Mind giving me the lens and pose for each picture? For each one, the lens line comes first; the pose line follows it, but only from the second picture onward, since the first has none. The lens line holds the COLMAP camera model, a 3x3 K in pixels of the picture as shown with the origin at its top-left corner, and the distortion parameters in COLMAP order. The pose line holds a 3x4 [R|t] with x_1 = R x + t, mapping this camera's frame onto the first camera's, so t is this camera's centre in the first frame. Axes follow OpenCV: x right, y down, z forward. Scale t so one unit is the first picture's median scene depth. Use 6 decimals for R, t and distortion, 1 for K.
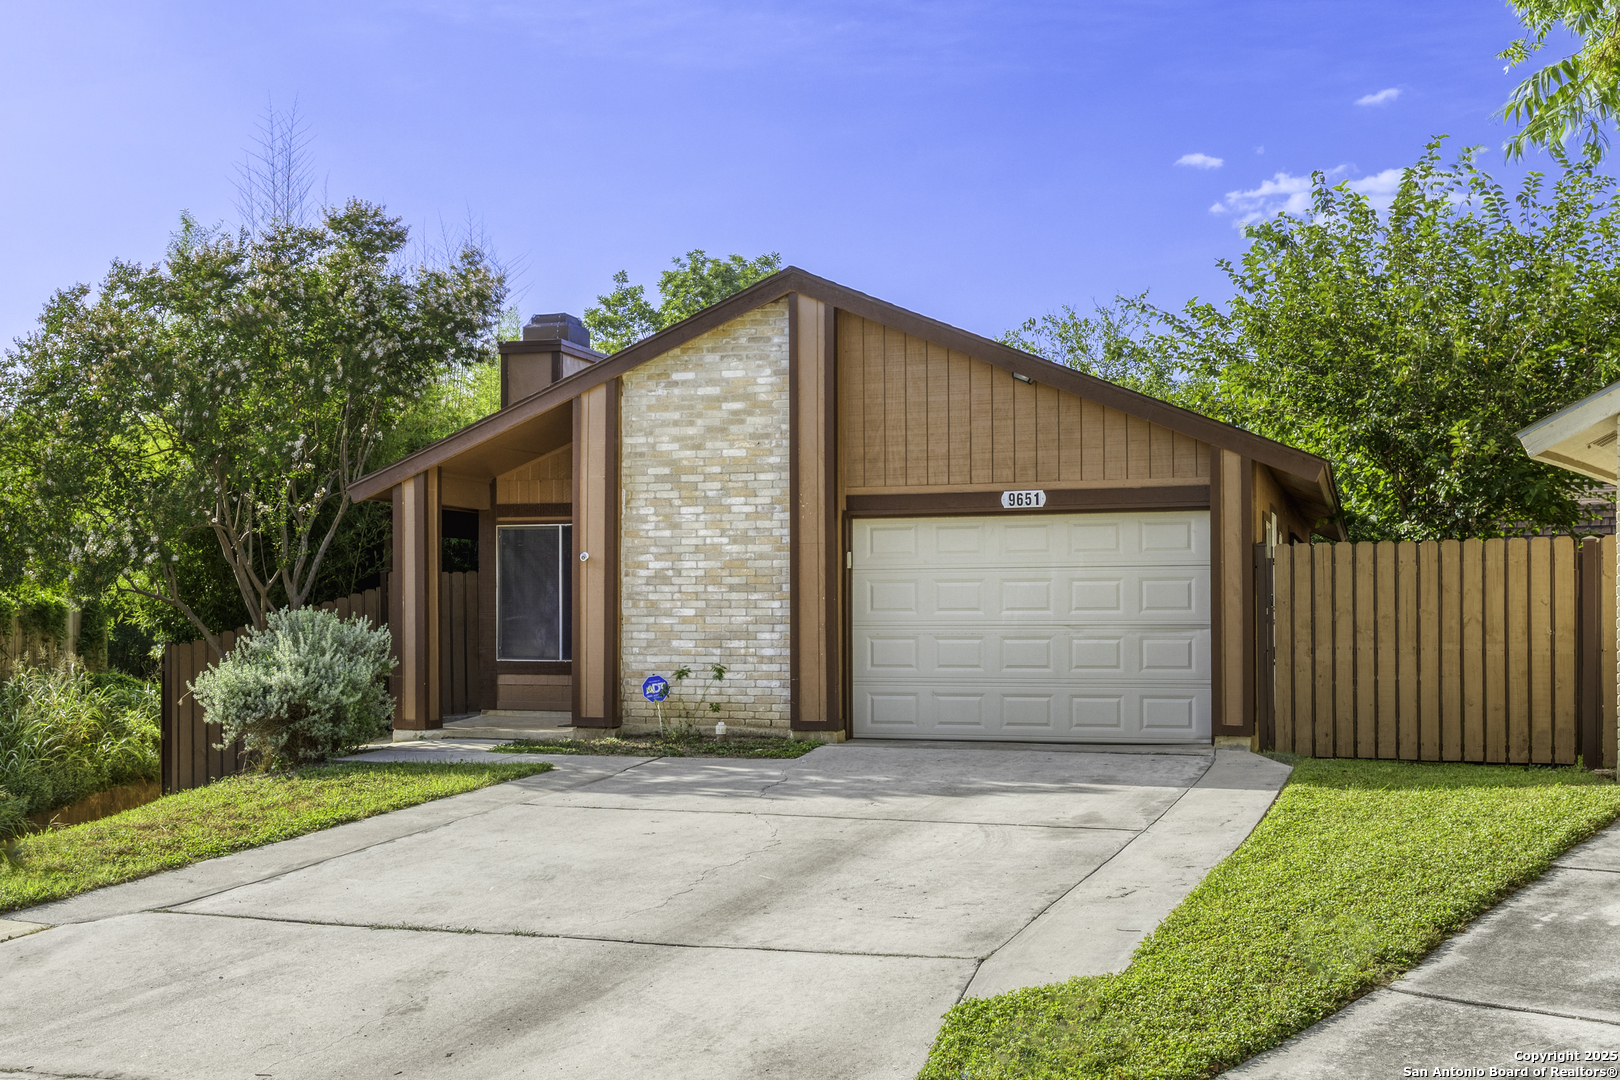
lens RADIAL K [[2370.3, 0, 812.1], [0, 2370.3, 549.1], [0, 0, 1]] dist [-0.018564, 0.000000]
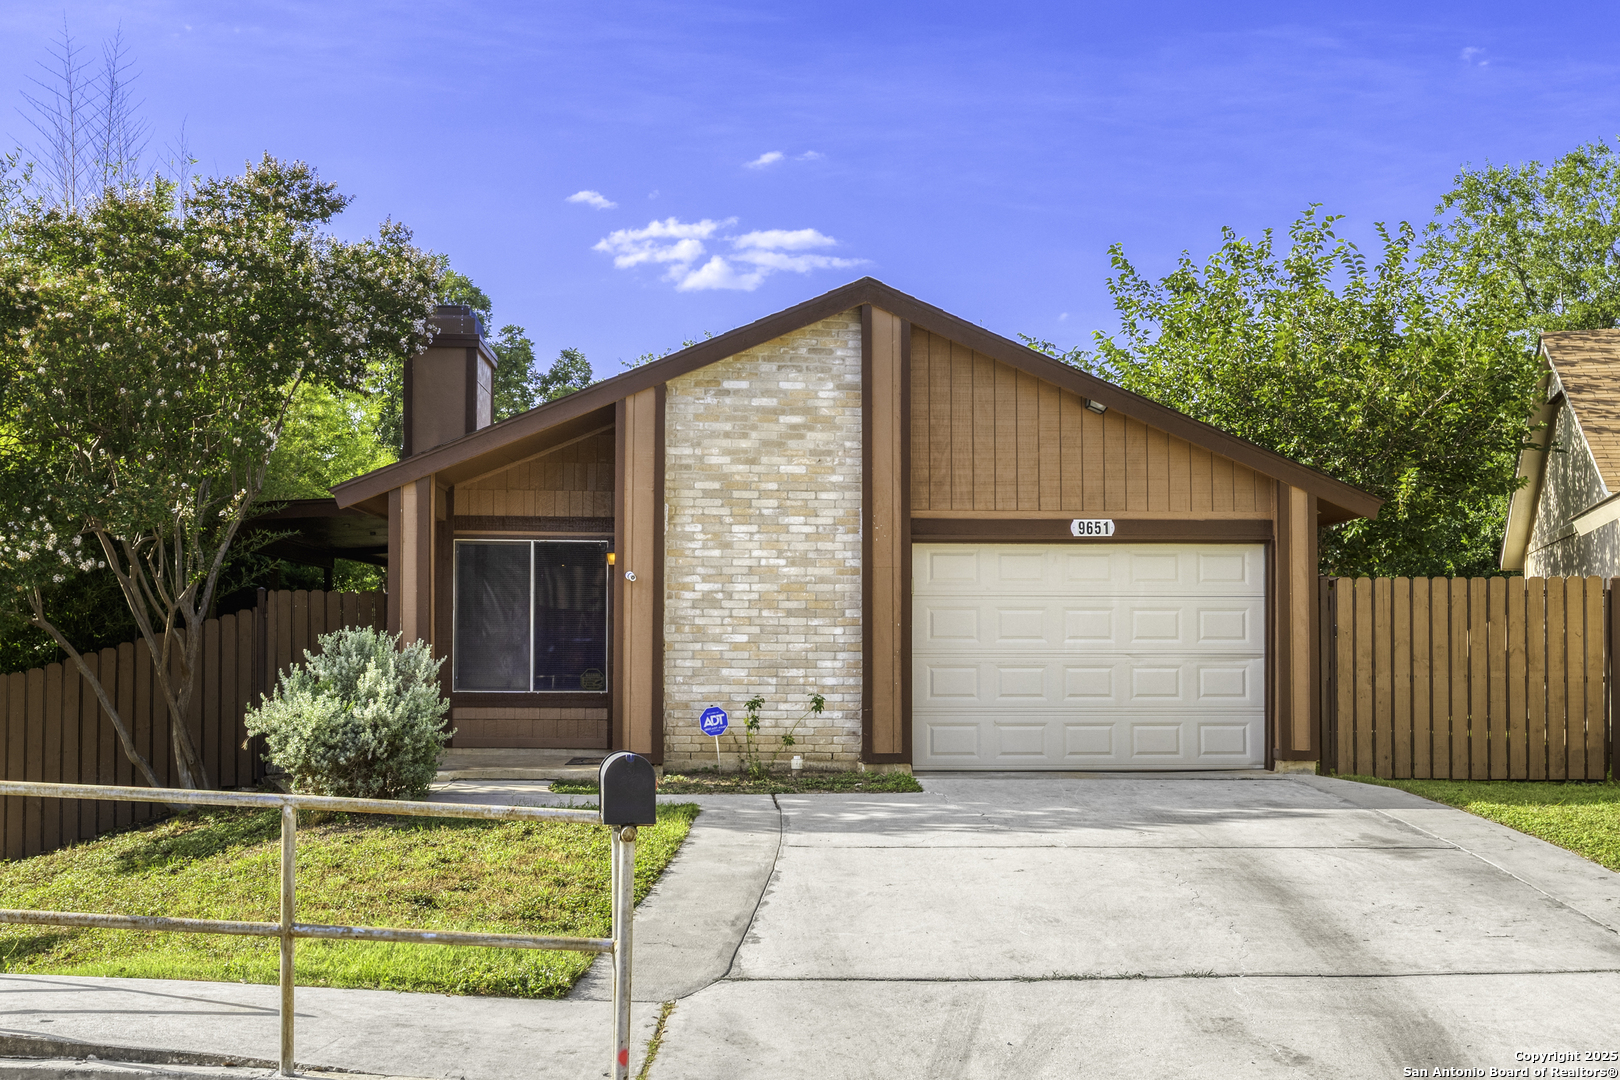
lens RADIAL K [[2370.3, 0, 810.9], [0, 2370.3, 531.5], [0, 0, 1]] dist [-0.018564, 0.000000]
pose [[0.877645, 0.030694, 0.478328, -0.487775], [-0.017886, 0.999350, -0.031309, 0.013725], [-0.478978, 0.018922, 0.877623, 0.175083]]
